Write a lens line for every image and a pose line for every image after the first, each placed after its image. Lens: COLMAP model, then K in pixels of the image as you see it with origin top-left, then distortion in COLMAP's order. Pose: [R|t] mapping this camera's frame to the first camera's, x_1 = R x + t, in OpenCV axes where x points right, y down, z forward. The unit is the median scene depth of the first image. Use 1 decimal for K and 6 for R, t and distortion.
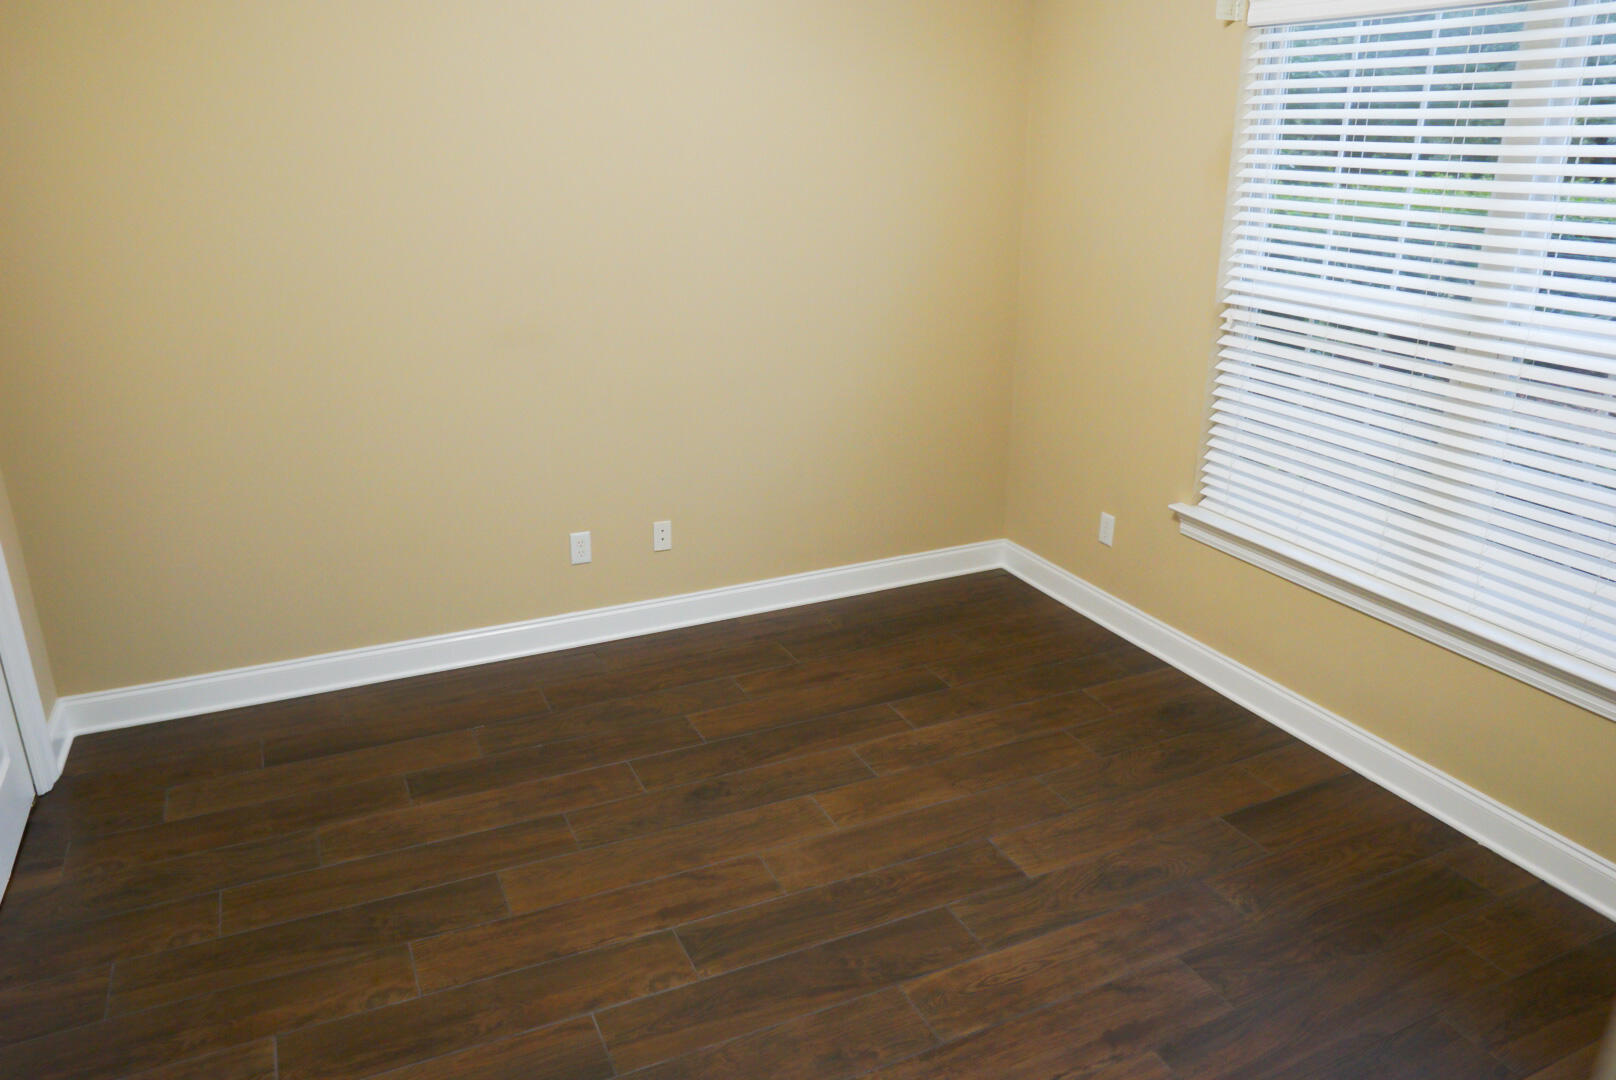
lens RADIAL K [[1137.3, 0, 799.8], [0, 1137.3, 538.3], [0, 0, 1]] dist [-0.108152, 0.082321]
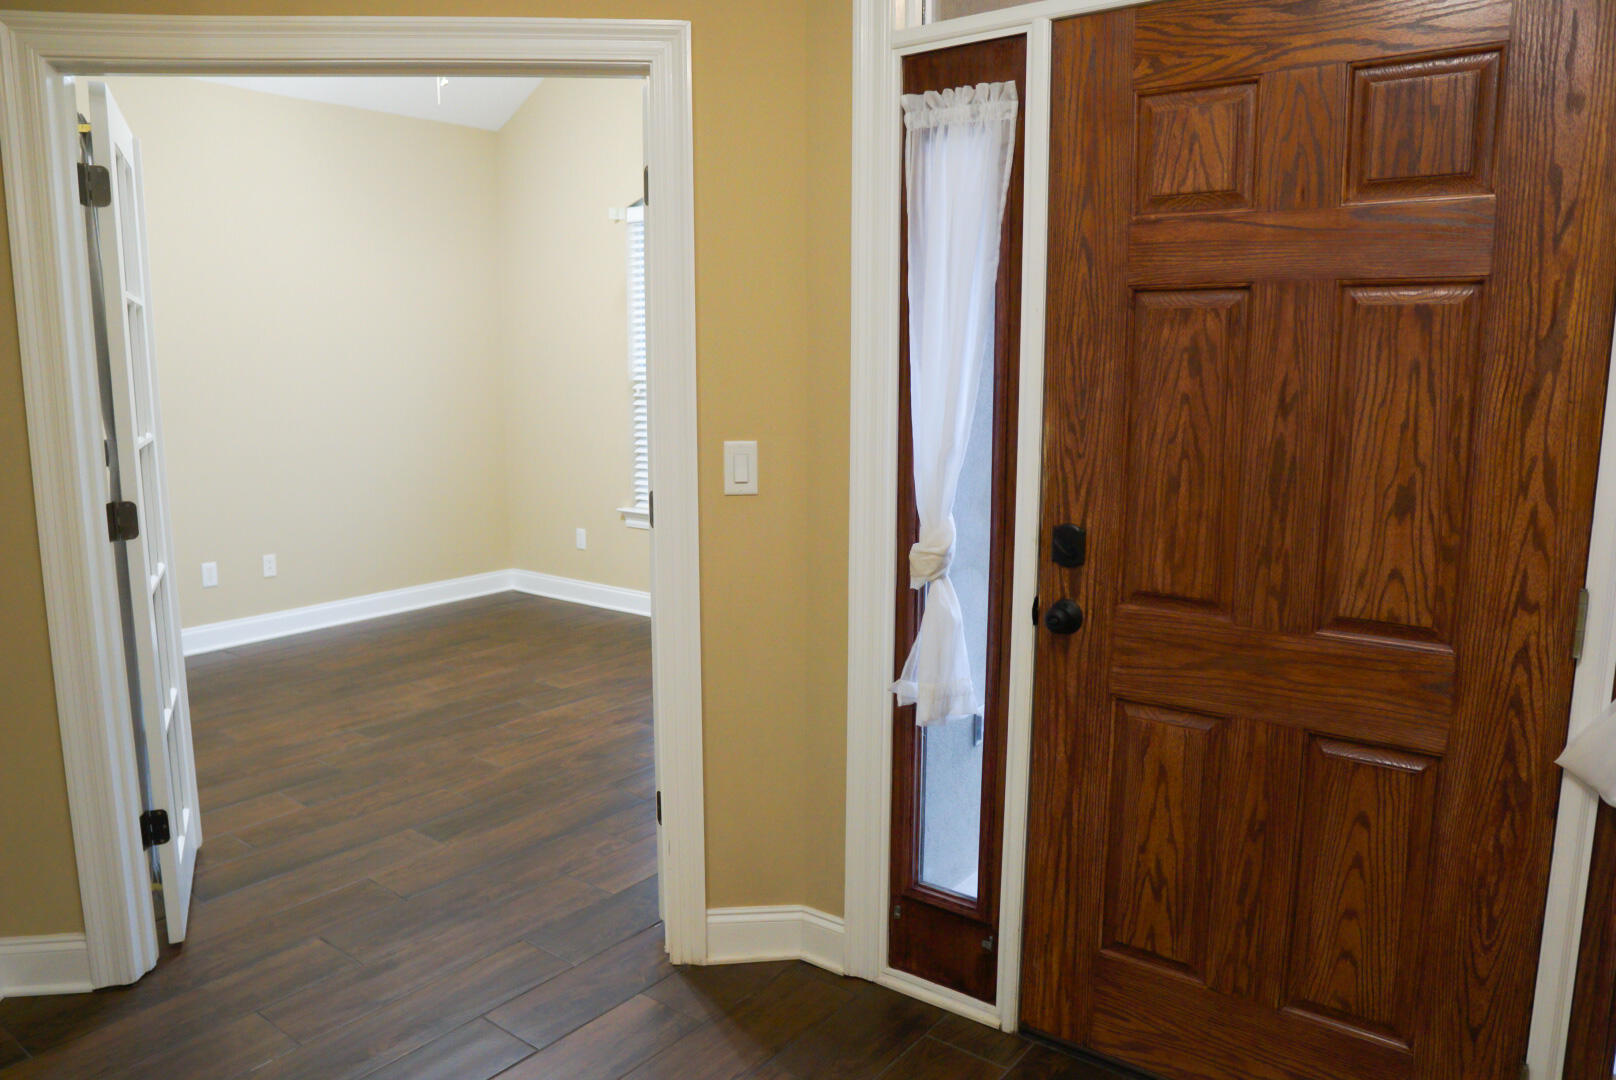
lens RADIAL K [[1137.3, 0, 799.8], [0, 1137.3, 538.3], [0, 0, 1]] dist [-0.108152, 0.082321]
pose [[0.891615, -0.074255, 0.446664, -0.216195], [0.153334, 0.977693, -0.143544, 0.375178], [-0.426041, 0.196474, 0.883112, -0.689999]]
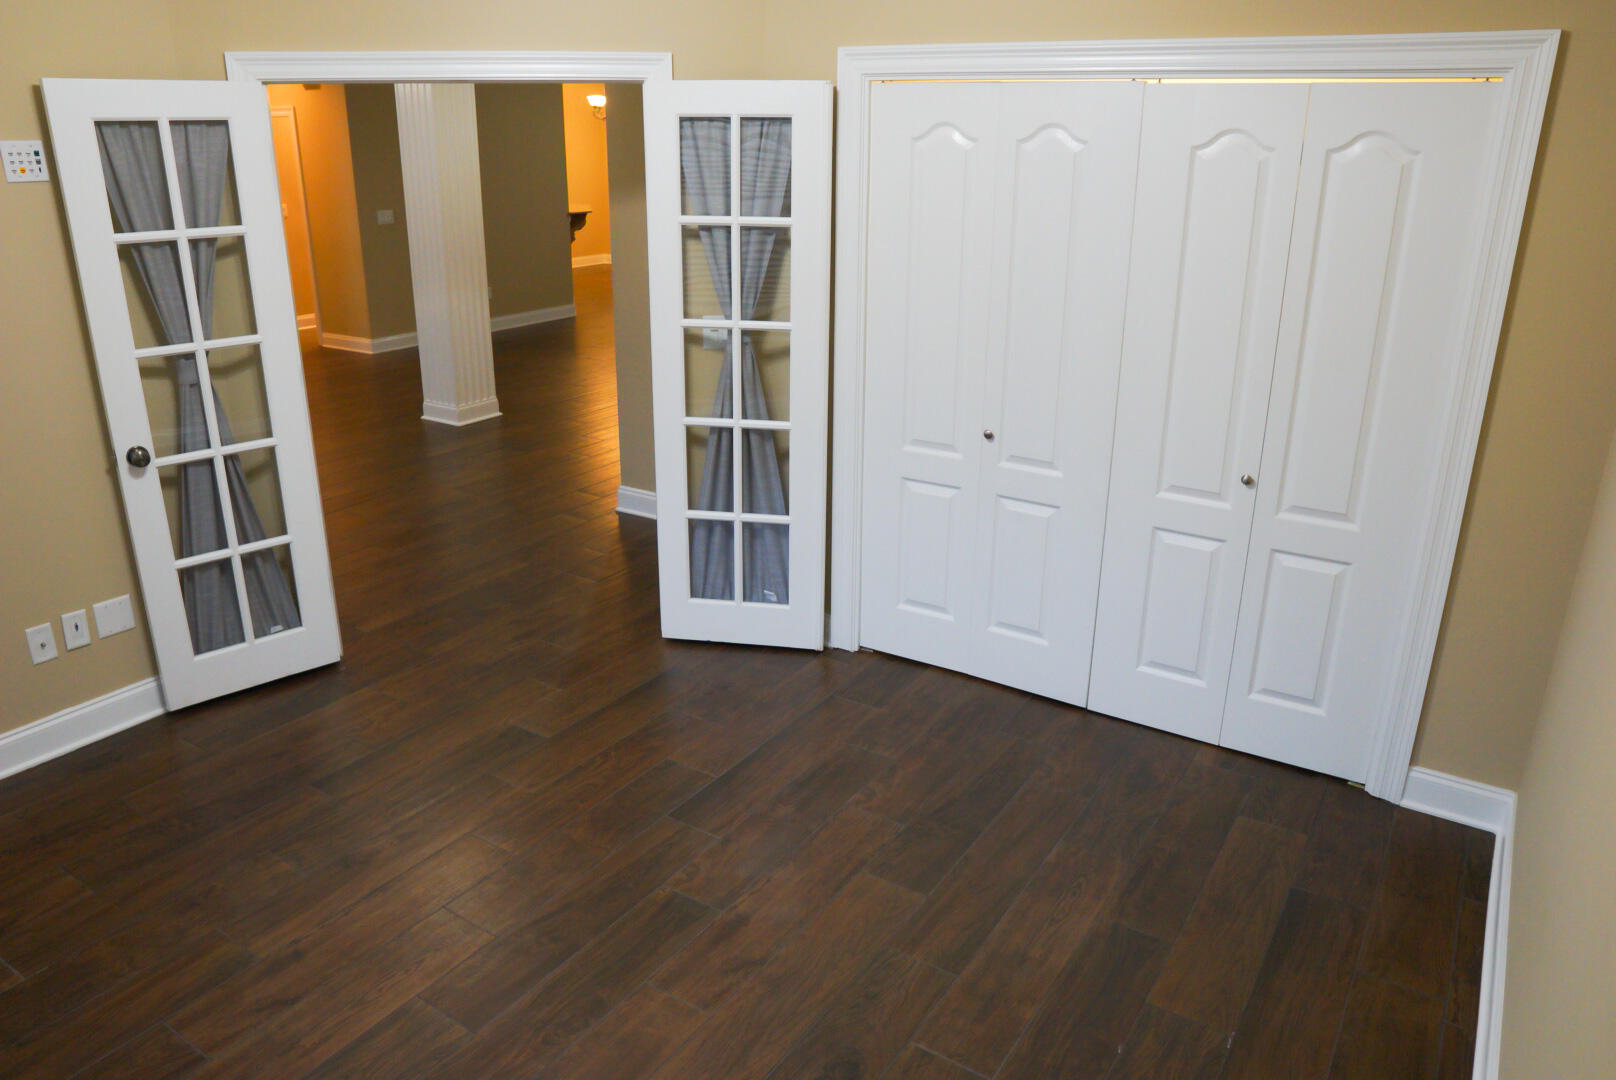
lens RADIAL K [[1129.9, 0, 805.9], [0, 1129.9, 544.0], [0, 0, 1]] dist [-0.110774, 0.082881]
pose [[-0.848125, 0.174101, -0.500373, 0.263141], [-0.185156, 0.787501, 0.587843, -0.512338], [0.496389, 0.591211, -0.635663, 1.382377]]
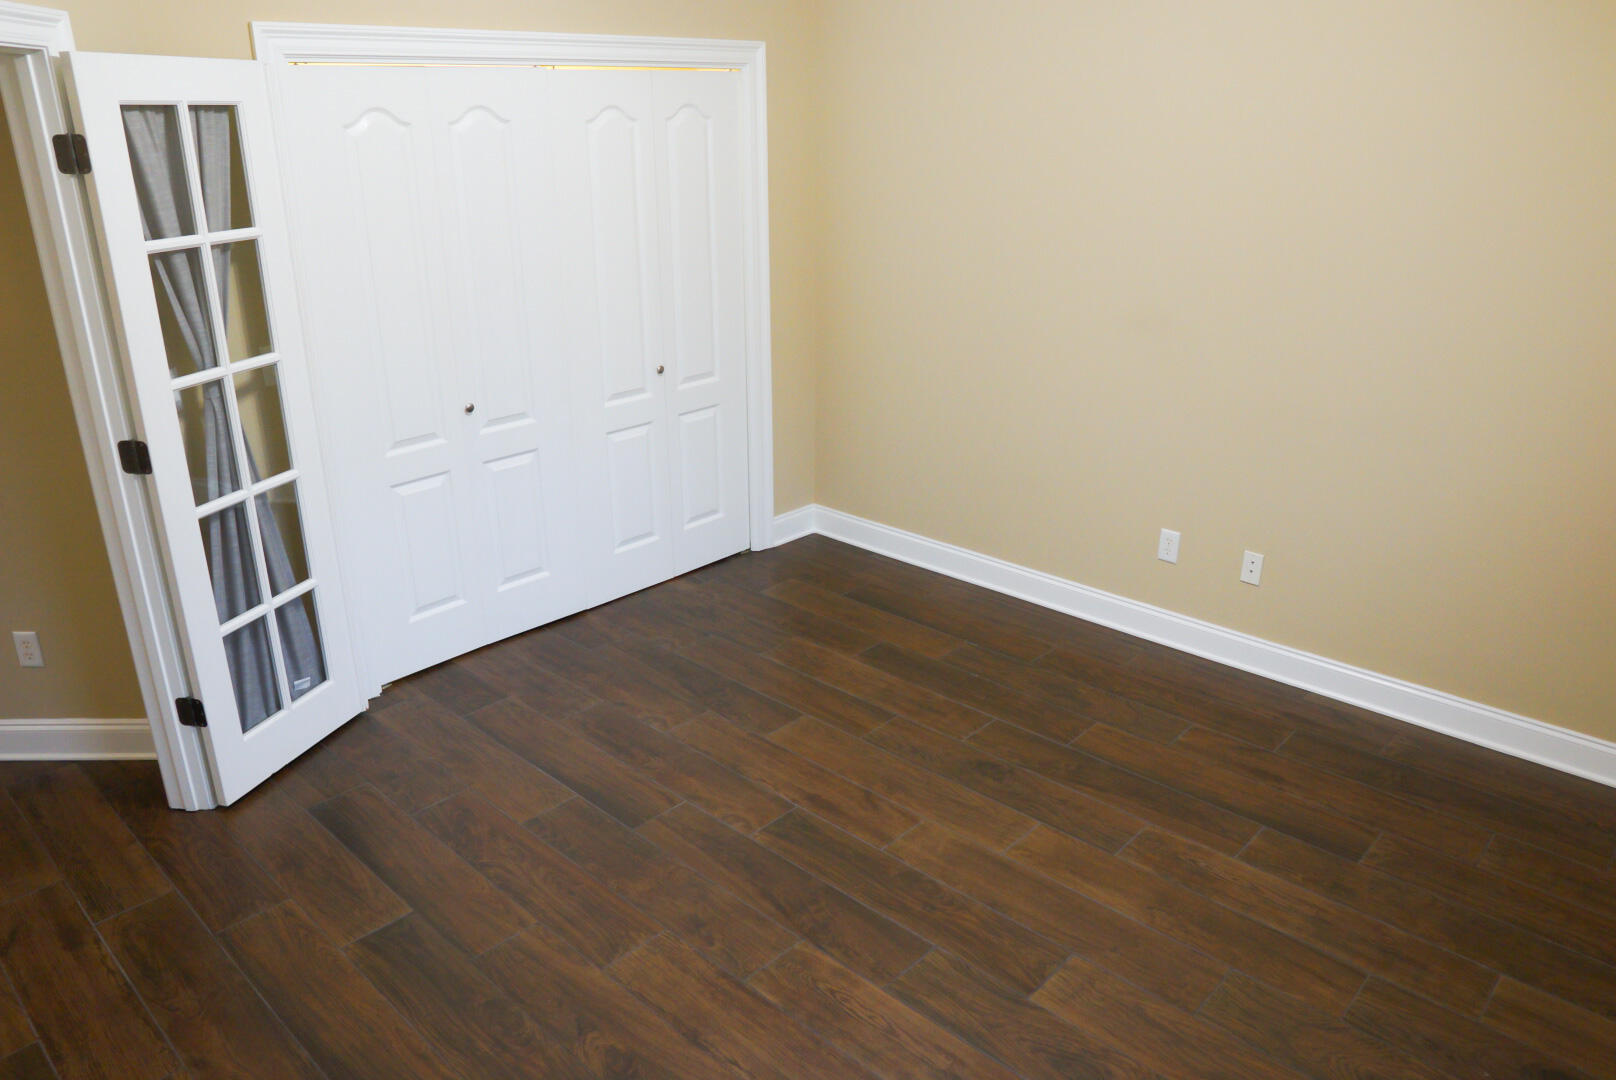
lens RADIAL K [[1137.3, 0, 799.8], [0, 1137.3, 538.3], [0, 0, 1]] dist [-0.108152, 0.082321]
pose [[0.366699, 0.328033, -0.870590, 0.770728], [-0.301928, 0.927087, 0.222146, -0.168179], [0.879984, 0.181395, 0.439004, 0.390866]]
